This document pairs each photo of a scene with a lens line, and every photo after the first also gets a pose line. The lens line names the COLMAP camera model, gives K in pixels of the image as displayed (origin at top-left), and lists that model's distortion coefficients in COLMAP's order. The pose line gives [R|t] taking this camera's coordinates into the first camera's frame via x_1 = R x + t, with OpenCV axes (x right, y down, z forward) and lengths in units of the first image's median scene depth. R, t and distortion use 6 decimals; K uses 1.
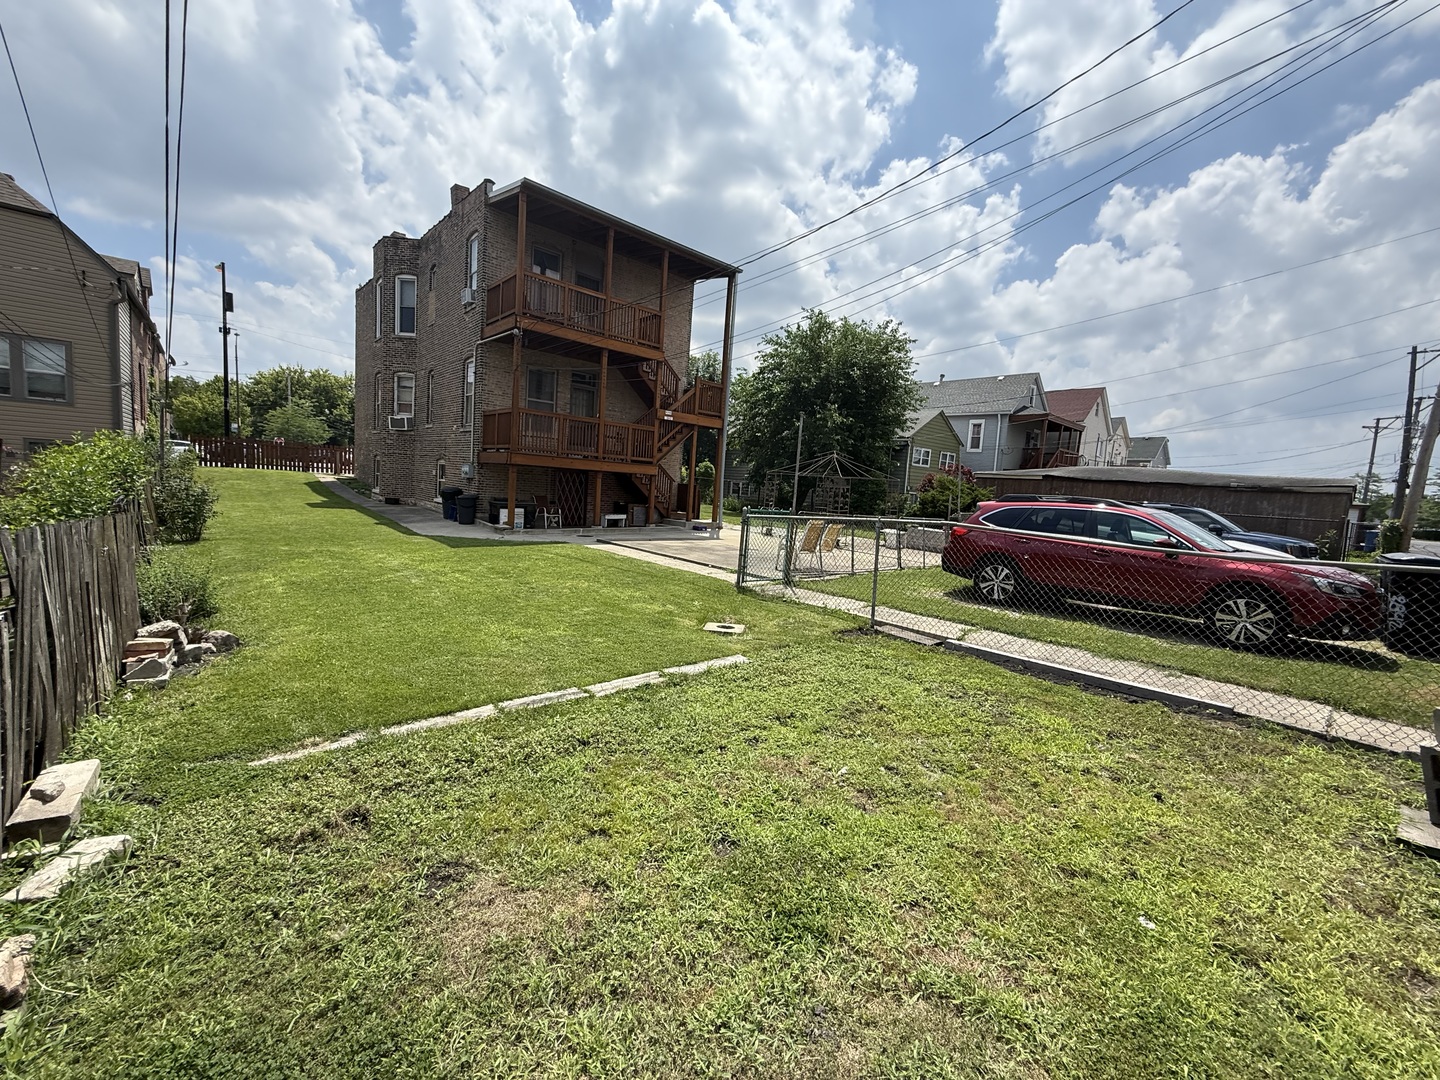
lens RADIAL K [[574.1, 0, 715.9], [0, 574.1, 538.5], [0, 0, 1]] dist [0.003273, -0.000276]
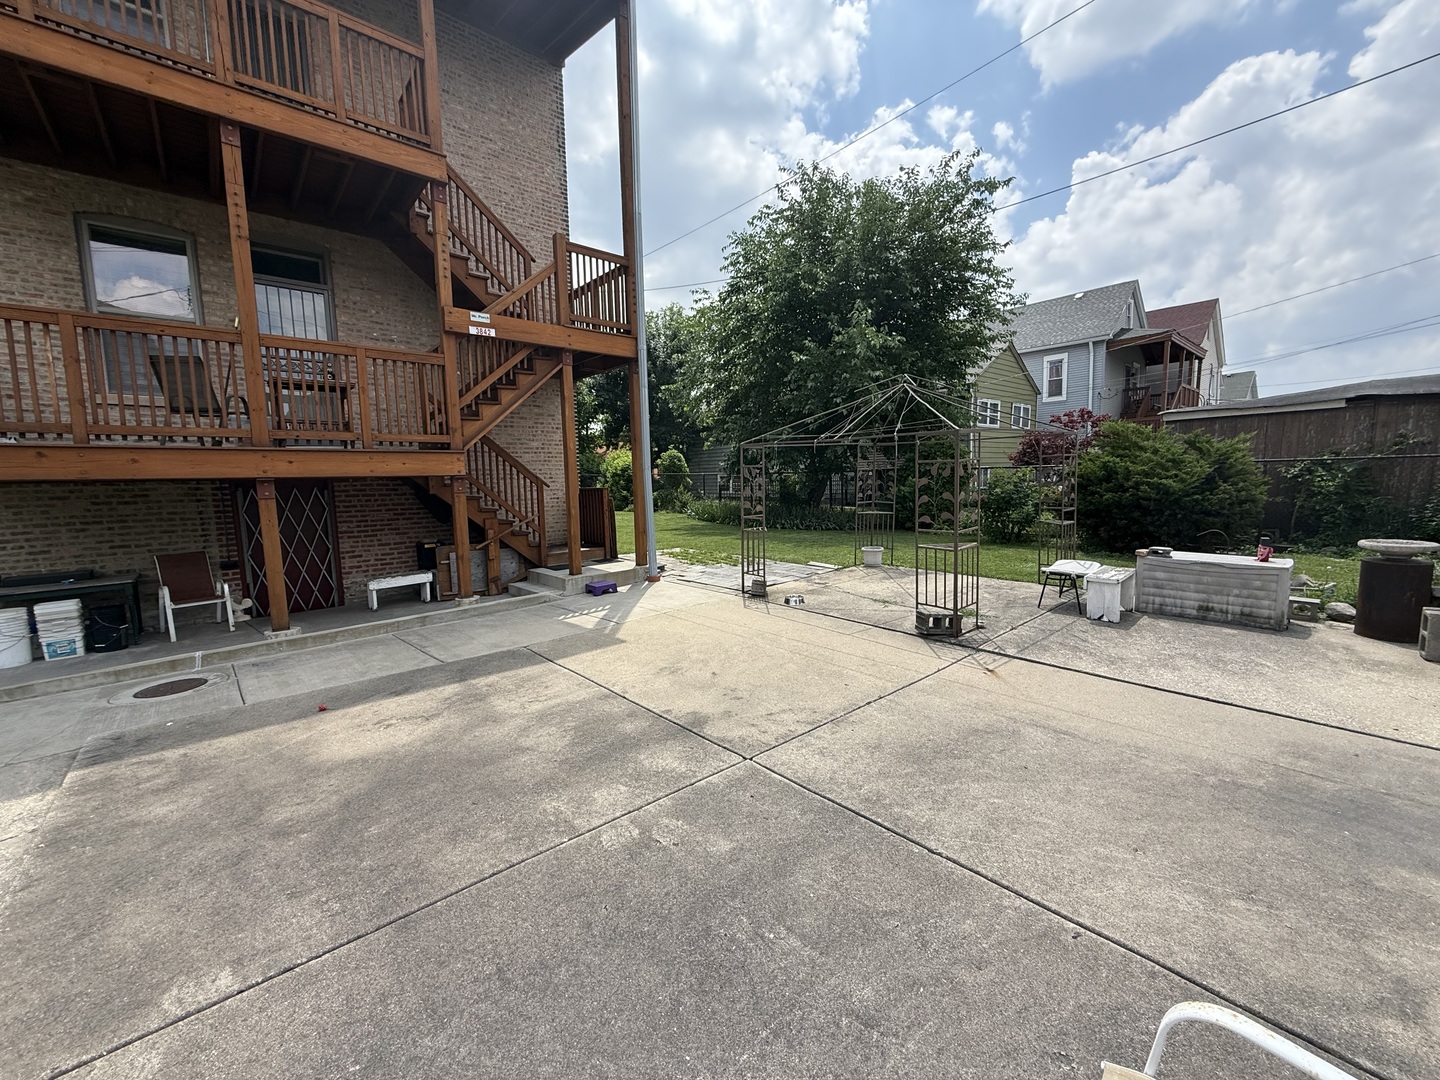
lens RADIAL K [[574.1, 0, 715.9], [0, 574.1, 538.5], [0, 0, 1]] dist [0.003273, -0.000276]
pose [[0.995796, -0.090278, -0.015489, 0.078155], [0.090391, 0.995883, 0.006789, -0.057555], [0.014812, -0.008161, 0.999857, 0.643157]]
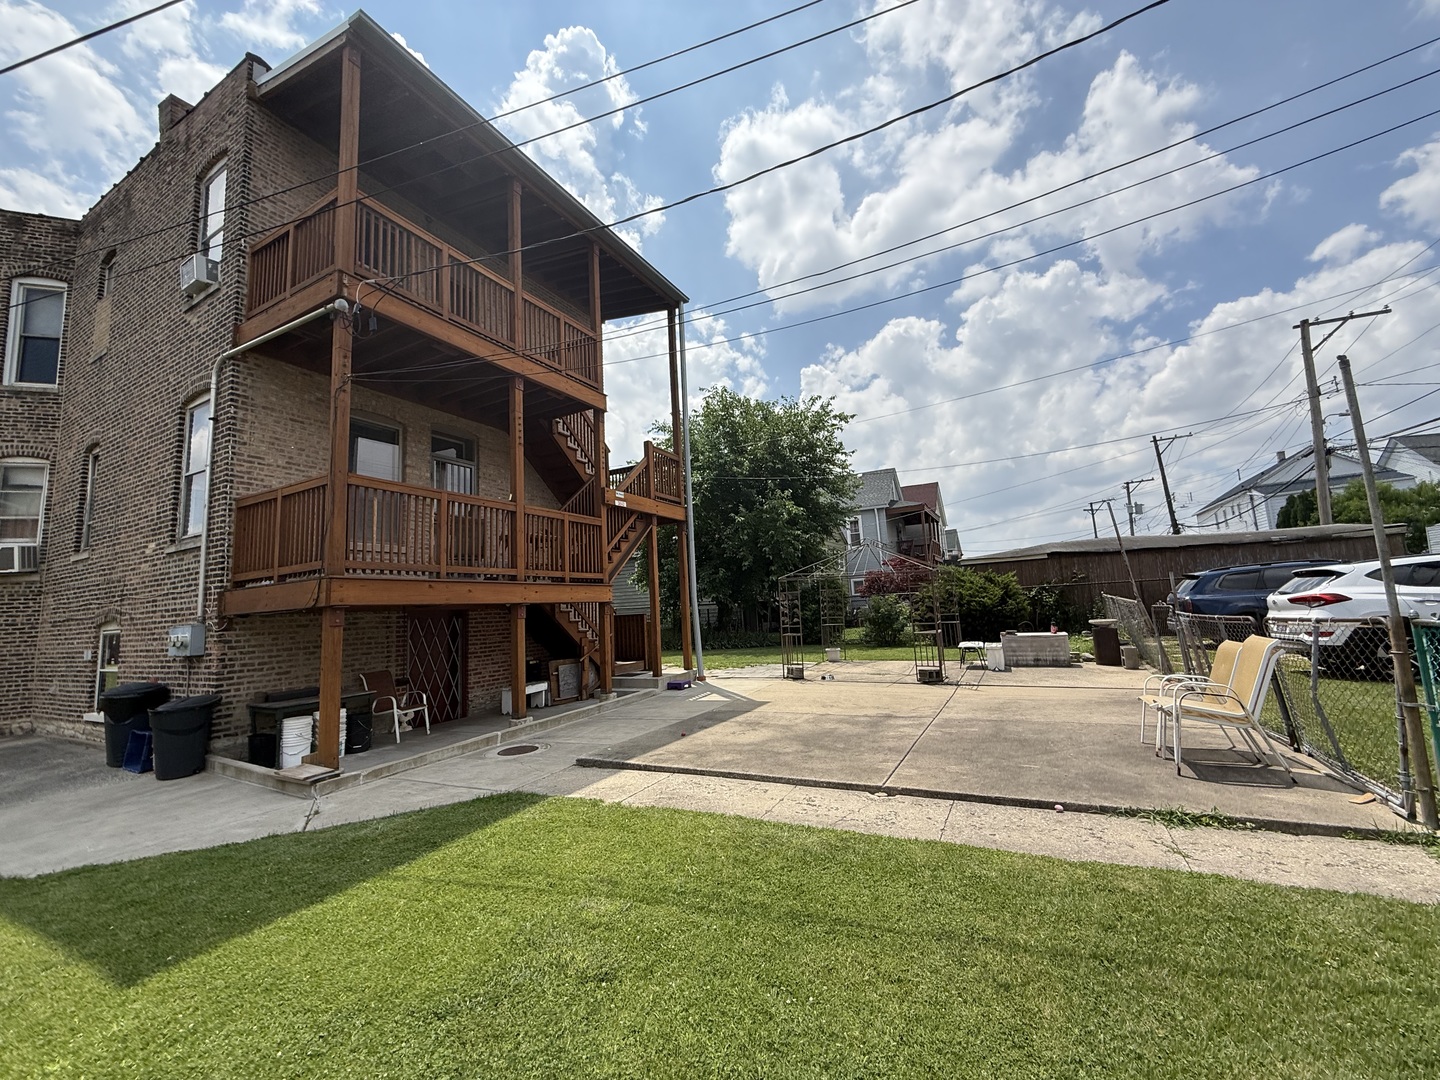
lens RADIAL K [[570.7, 0, 715.7], [0, 570.7, 539.2], [0, 0, 1]] dist [-0.000859, 0.000113]
pose [[0.930304, -0.072193, 0.359616, -0.218767], [0.148699, 0.970487, -0.189851, -0.052994], [-0.335297, 0.230094, 0.913583, 0.475753]]
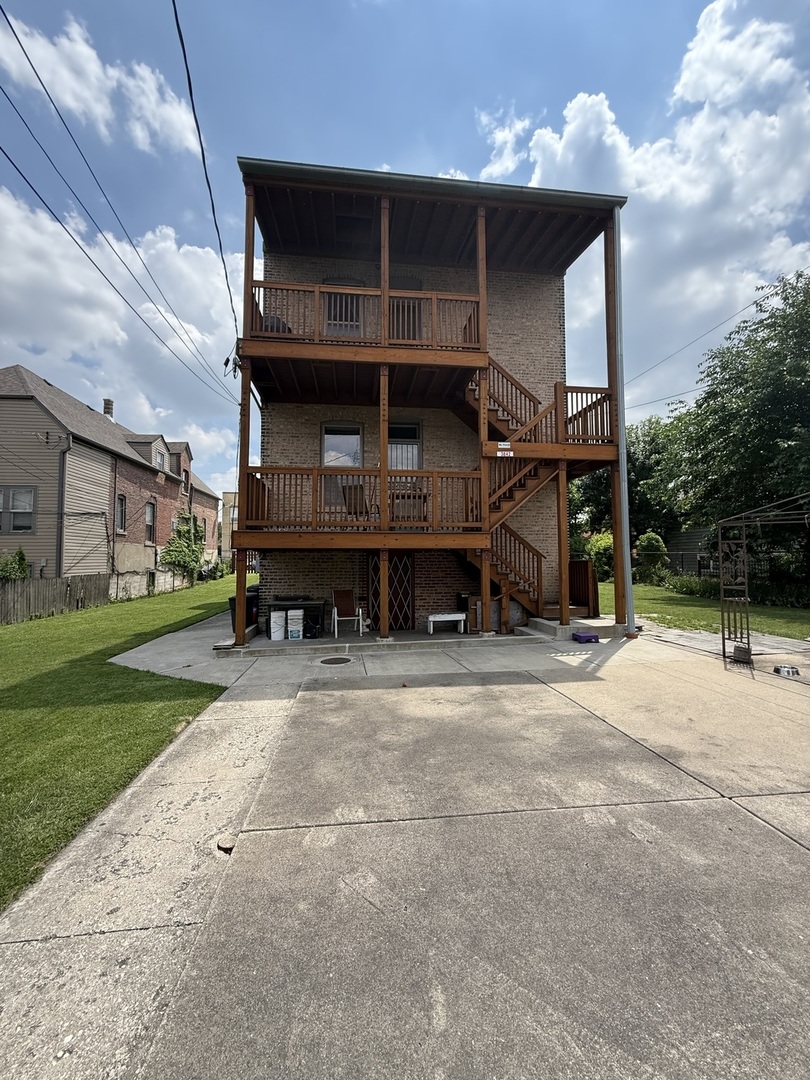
lens RADIAL K [[428.0, 0, 404.9], [0, 428.0, 537.6], [0, 0, 1]] dist [-0.000859, 0.000113]
pose [[0.821835, -0.101947, -0.560530, 0.079833], [0.005770, 0.985299, -0.170743, -0.049951], [0.569696, 0.137088, 0.810341, 0.628477]]
